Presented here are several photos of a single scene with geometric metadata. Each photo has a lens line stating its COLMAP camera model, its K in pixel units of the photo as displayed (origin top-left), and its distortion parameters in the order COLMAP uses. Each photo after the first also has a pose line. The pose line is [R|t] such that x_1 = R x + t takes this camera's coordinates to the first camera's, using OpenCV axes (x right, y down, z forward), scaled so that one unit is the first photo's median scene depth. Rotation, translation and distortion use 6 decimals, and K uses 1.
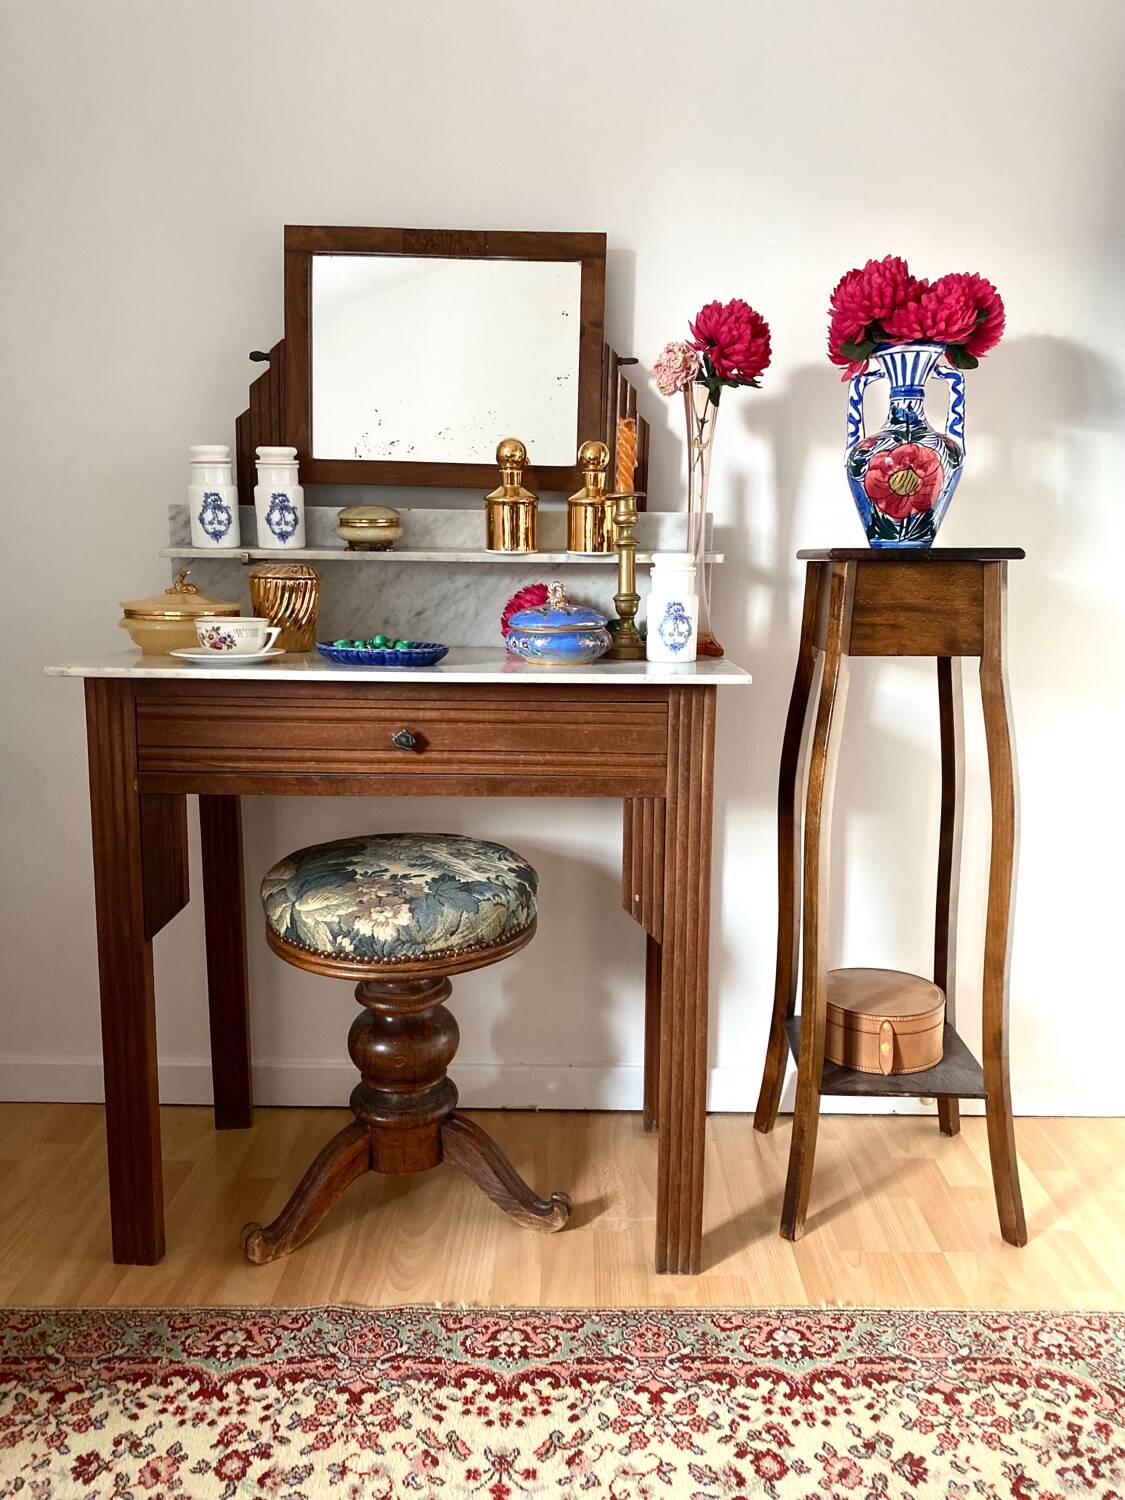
lens RADIAL K [[1139.7, 0, 573.5], [0, 1139.7, 748.4], [0, 0, 1]] dist [0.070724, -0.115857]
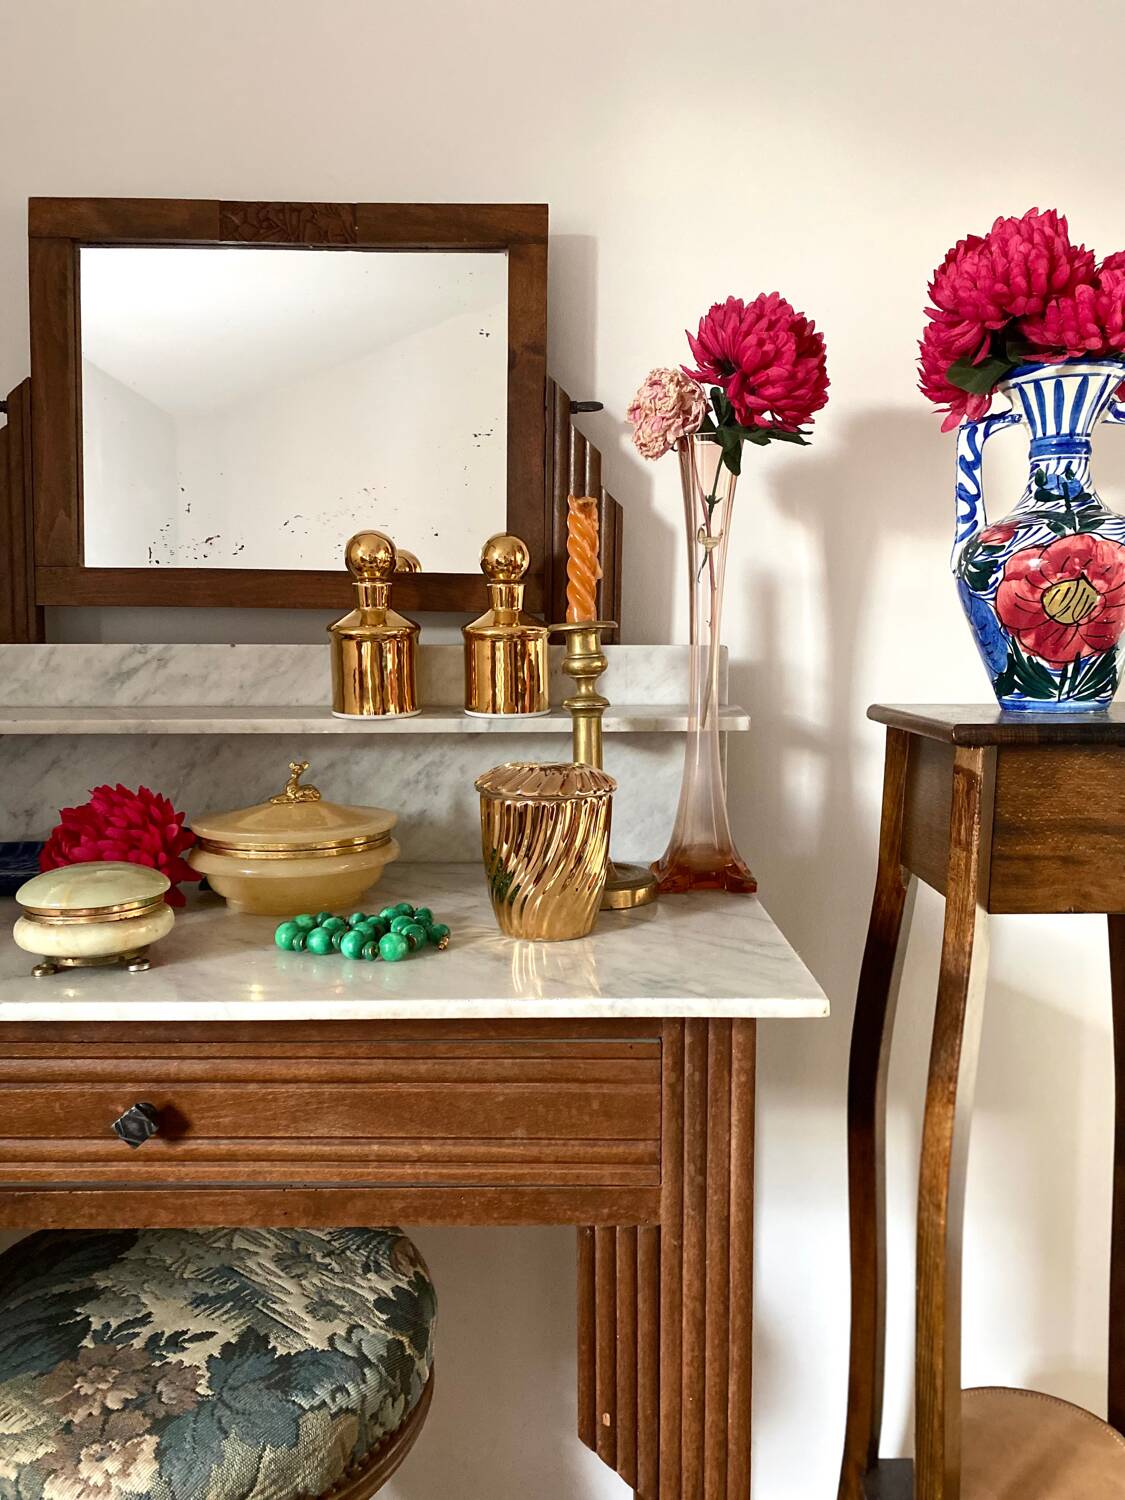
lens RADIAL K [[1139.7, 0, 571.8], [0, 1139.7, 745.3], [0, 0, 1]] dist [0.070724, -0.115857]
pose [[0.999923, -0.012295, 0.001772, 0.042367], [0.012387, 0.997630, -0.067678, -0.130495], [-0.000936, 0.067695, 0.997706, 0.456916]]
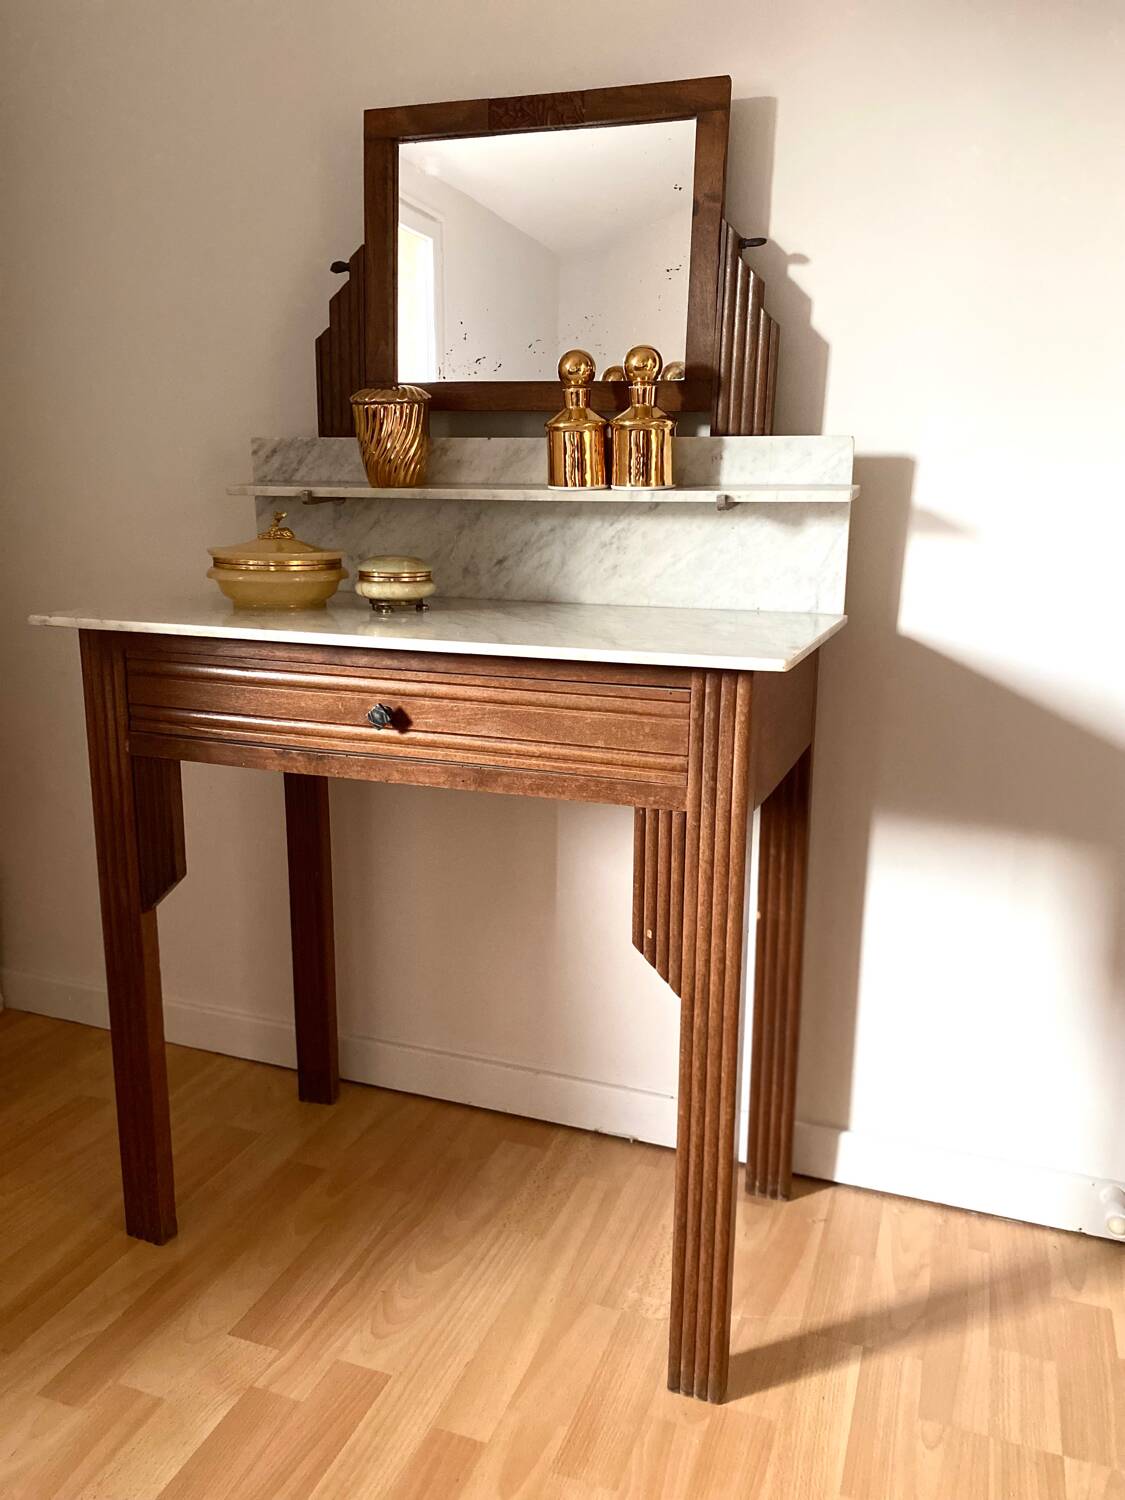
lens RADIAL K [[1145.2, 0, 572.8], [0, 1145.2, 743.4], [0, 0, 1]] dist [0.054430, -0.070075]
pose [[0.941883, 0.071347, -0.328277, 0.250603], [-0.053932, 0.996626, 0.061867, -0.044989], [0.331583, -0.040567, 0.942553, 0.236209]]
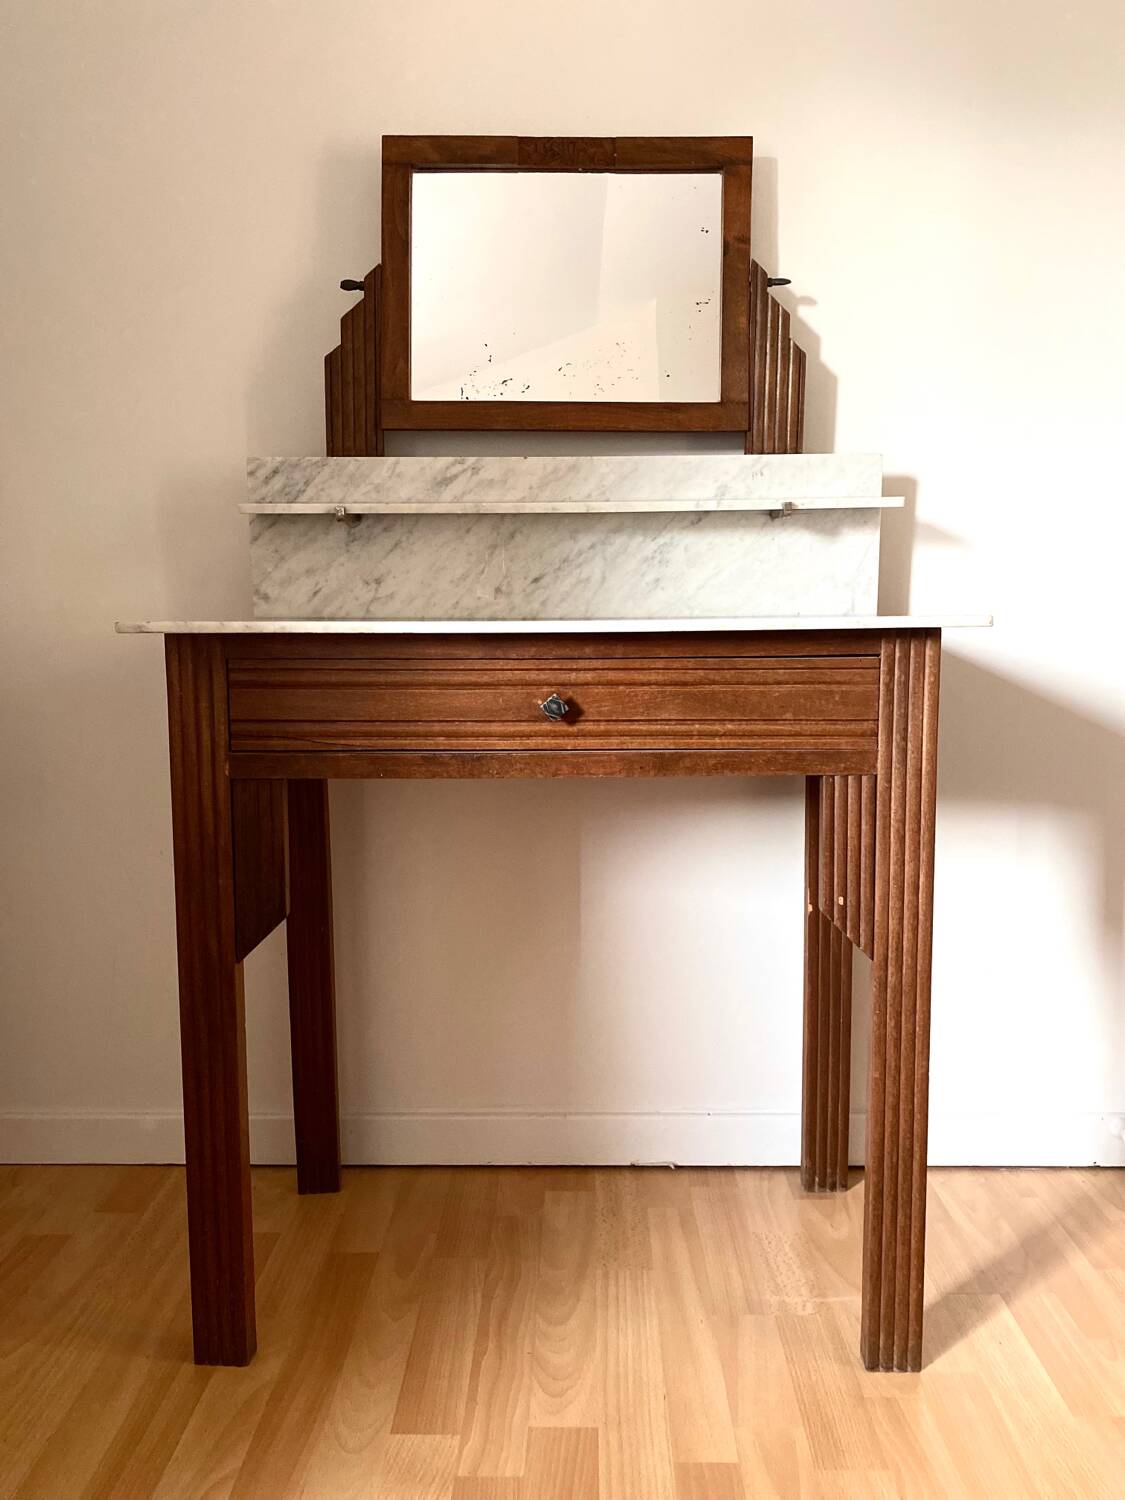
lens RADIAL K [[1139.7, 0, 570.3], [0, 1139.7, 735.3], [0, 0, 1]] dist [0.070724, -0.115857]
pose [[0.999803, -0.016217, -0.011428, -0.121423], [0.015616, 0.998585, -0.050831, 0.051464], [0.012236, 0.050643, 0.998642, 0.177367]]
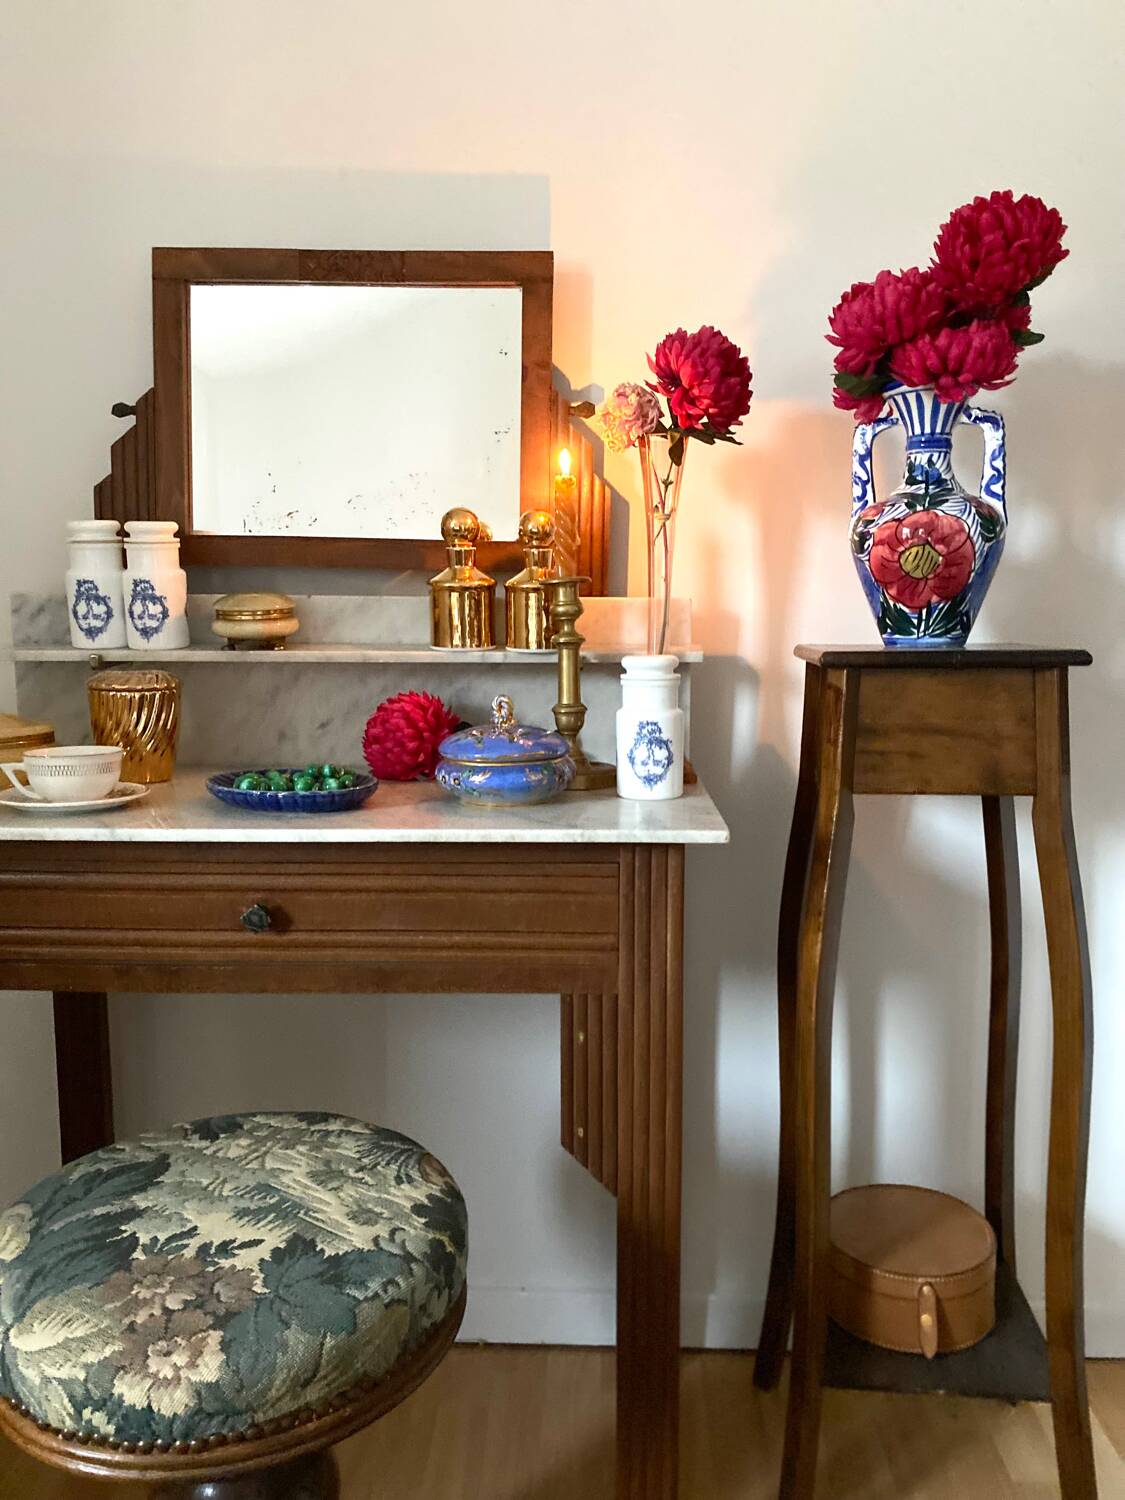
lens RADIAL K [[1139.7, 0, 576.2], [0, 1139.7, 747.8], [0, 0, 1]] dist [0.070724, -0.115857]
pose [[0.999746, -0.005598, -0.021834, 0.068938], [0.004608, 0.998970, -0.045133, -0.077981], [0.022064, 0.045021, 0.998742, 0.250762]]
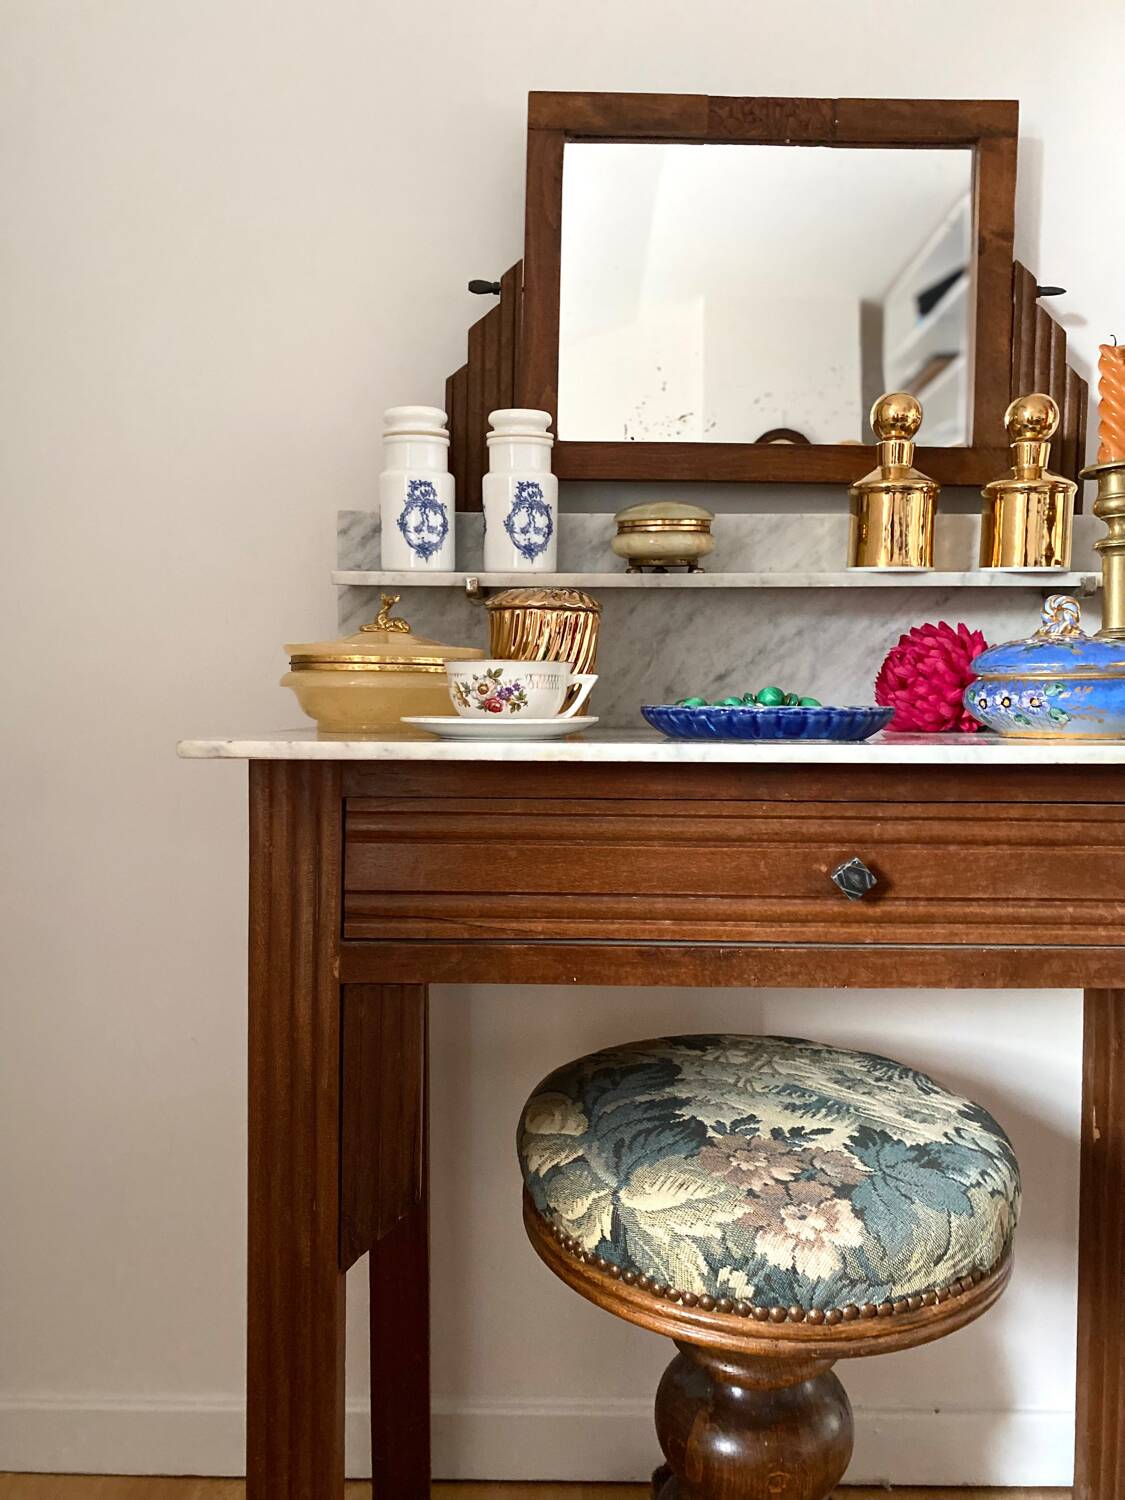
lens RADIAL K [[1139.7, 0, 565.4], [0, 1139.7, 745.6], [0, 0, 1]] dist [0.070724, -0.115857]
pose [[0.999986, -0.005289, -0.000817, -0.264541], [0.005151, 0.992573, -0.121539, -0.004354], [0.001454, 0.121533, 0.992586, 0.448268]]
